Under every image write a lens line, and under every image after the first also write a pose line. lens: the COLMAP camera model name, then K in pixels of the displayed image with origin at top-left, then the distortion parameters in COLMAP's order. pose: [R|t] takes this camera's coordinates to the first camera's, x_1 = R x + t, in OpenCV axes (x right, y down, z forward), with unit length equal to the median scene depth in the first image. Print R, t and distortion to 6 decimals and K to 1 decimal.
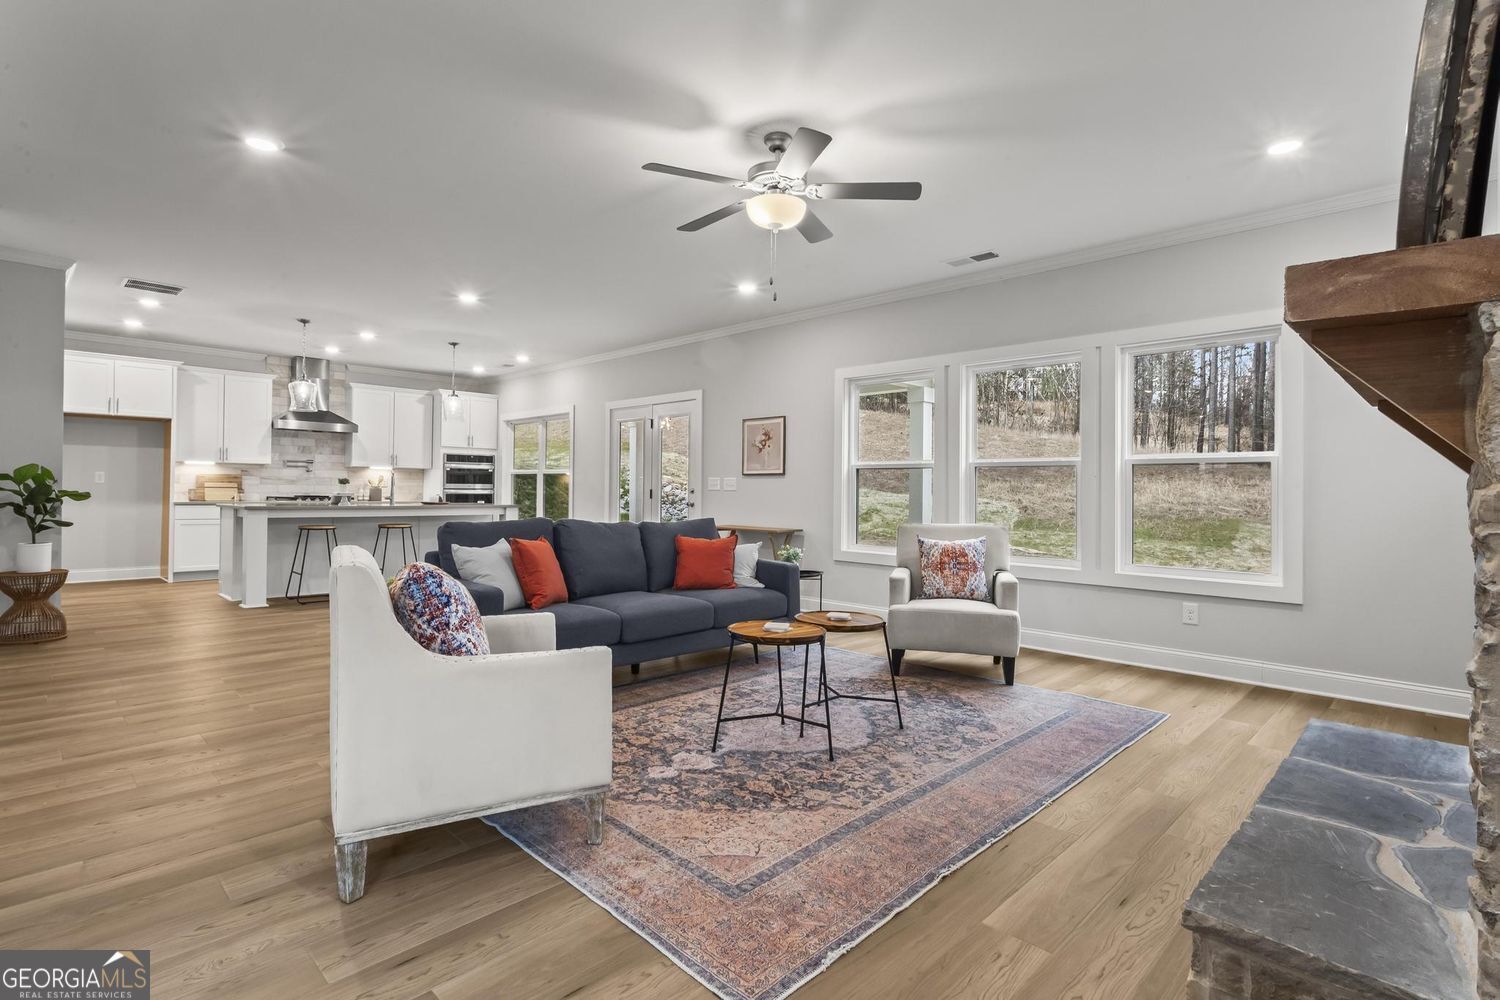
lens RADIAL K [[725.0, 0, 745.9], [0, 725.0, 493.9], [0, 0, 1]] dist [0.000275, 0.000286]
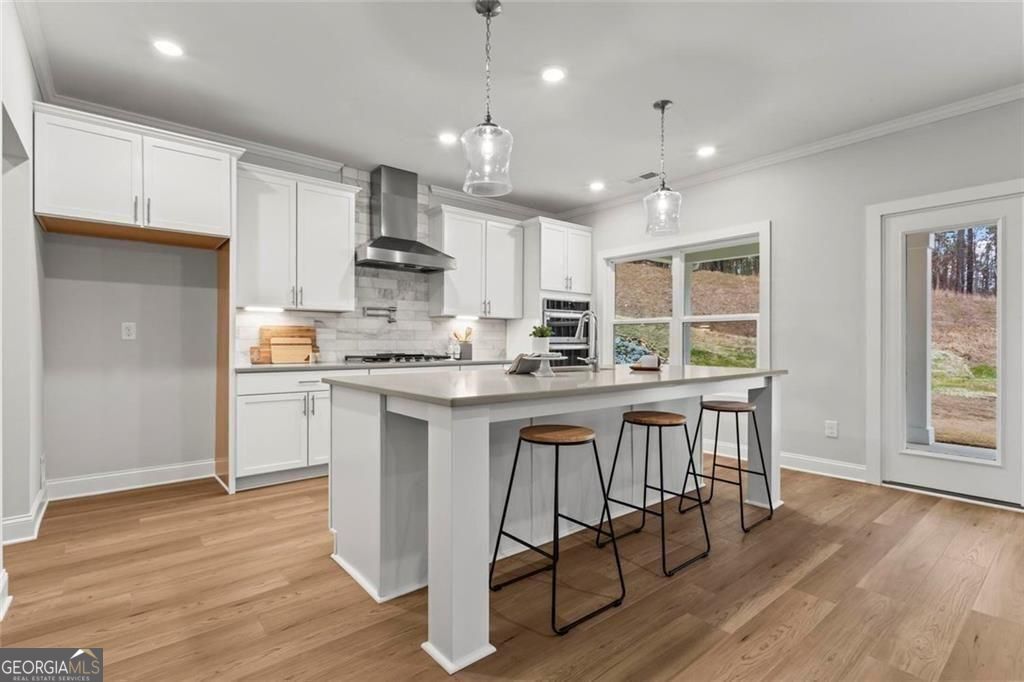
lens RADIAL K [[481.8, 0, 516.8], [0, 481.8, 347.3], [0, 0, 1]] dist [0.000372, 0.000155]
pose [[0.996251, -0.007736, -0.086165, -0.525623], [0.008396, 0.999938, 0.007303, -0.008754], [0.086103, -0.007999, 0.996254, 0.622506]]
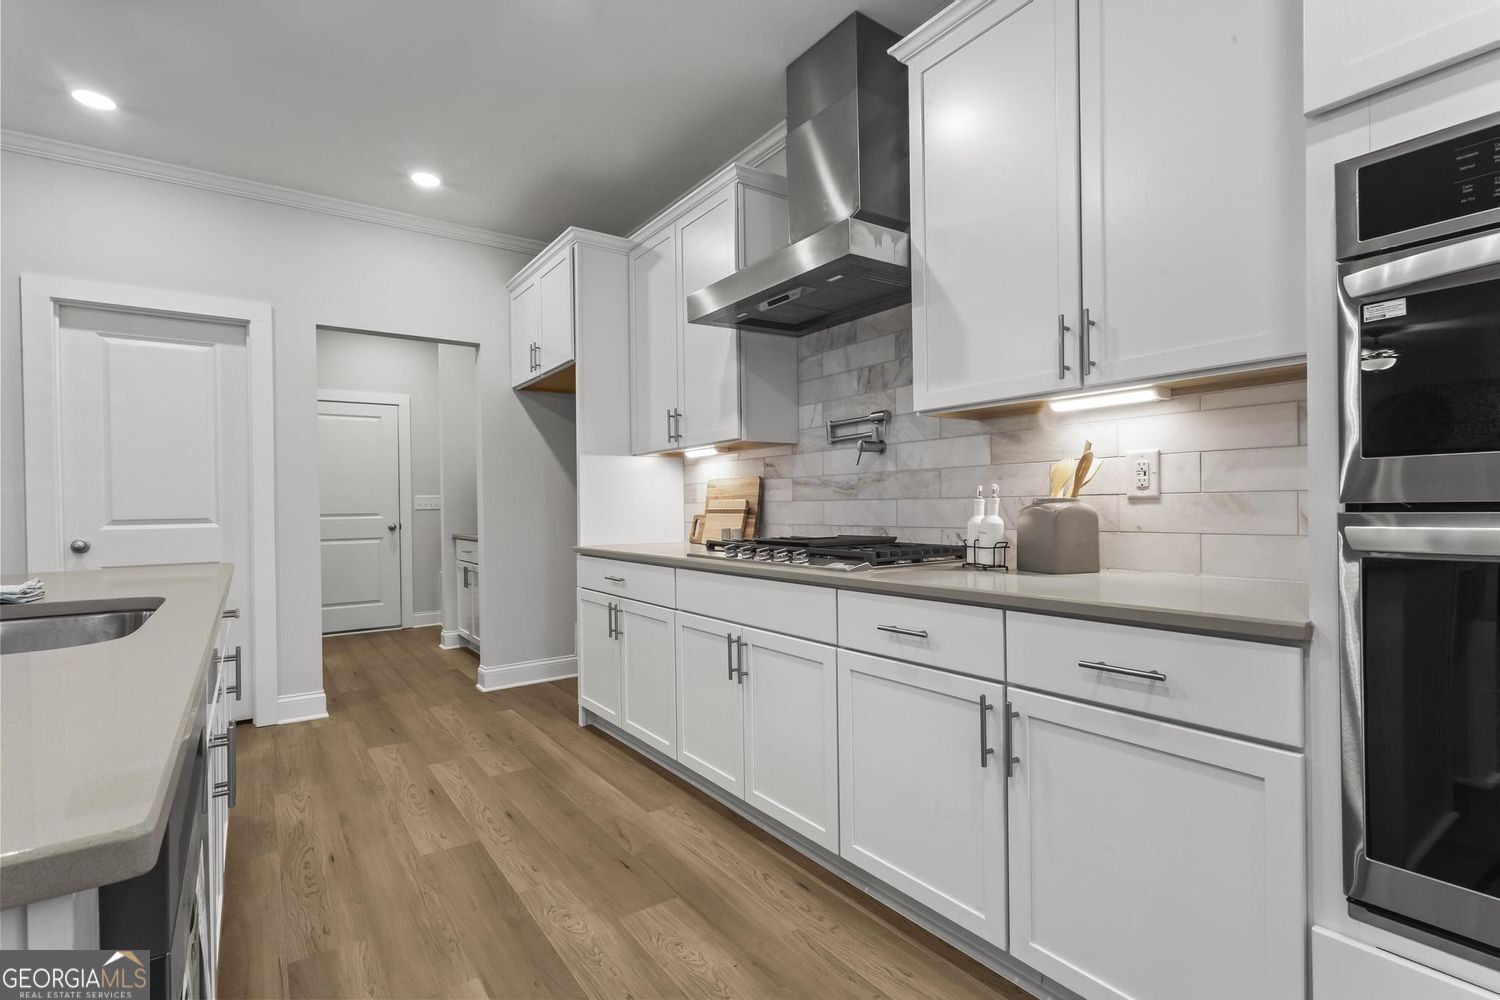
lens RADIAL K [[705.8, 0, 757.1], [0, 705.8, 509.2], [0, 0, 1]] dist [0.000372, 0.000155]
pose [[-0.164428, -0.005069, -0.986376, -0.396842], [0.006763, 0.999958, -0.006266, -0.008614], [0.986366, -0.007701, -0.164387, 1.224932]]
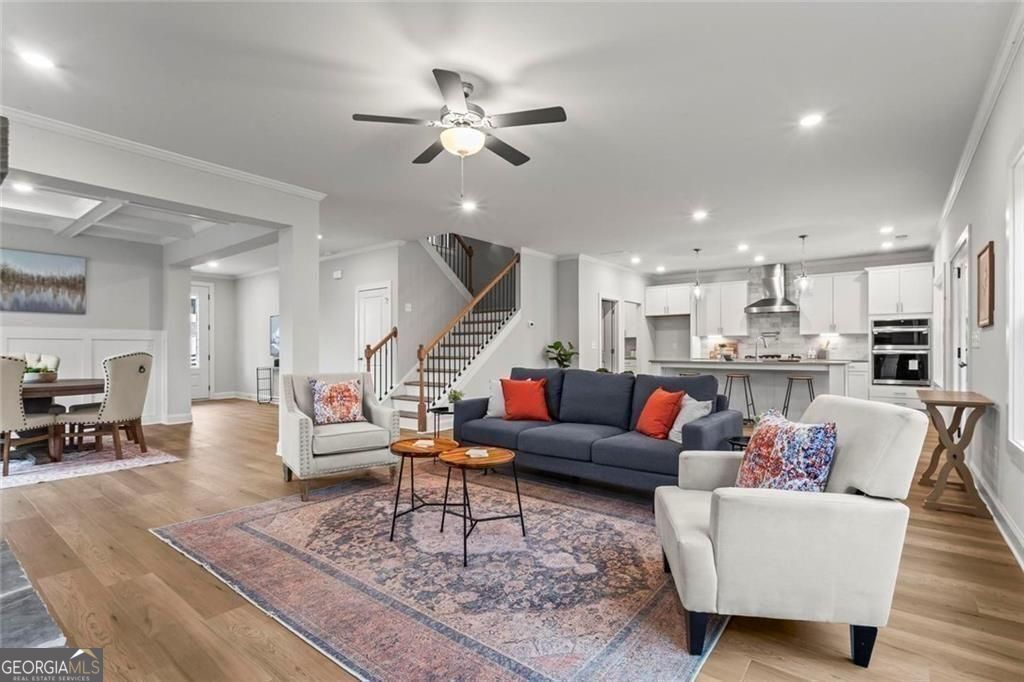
lens RADIAL K [[481.8, 0, 516.8], [0, 481.8, 347.3], [0, 0, 1]] dist [0.000372, 0.000155]
pose [[0.122714, -0.016279, -0.992309, 0.398457], [-0.001722, 0.999860, -0.016615, 0.004109], [0.992441, 0.003748, 0.122669, 0.417916]]
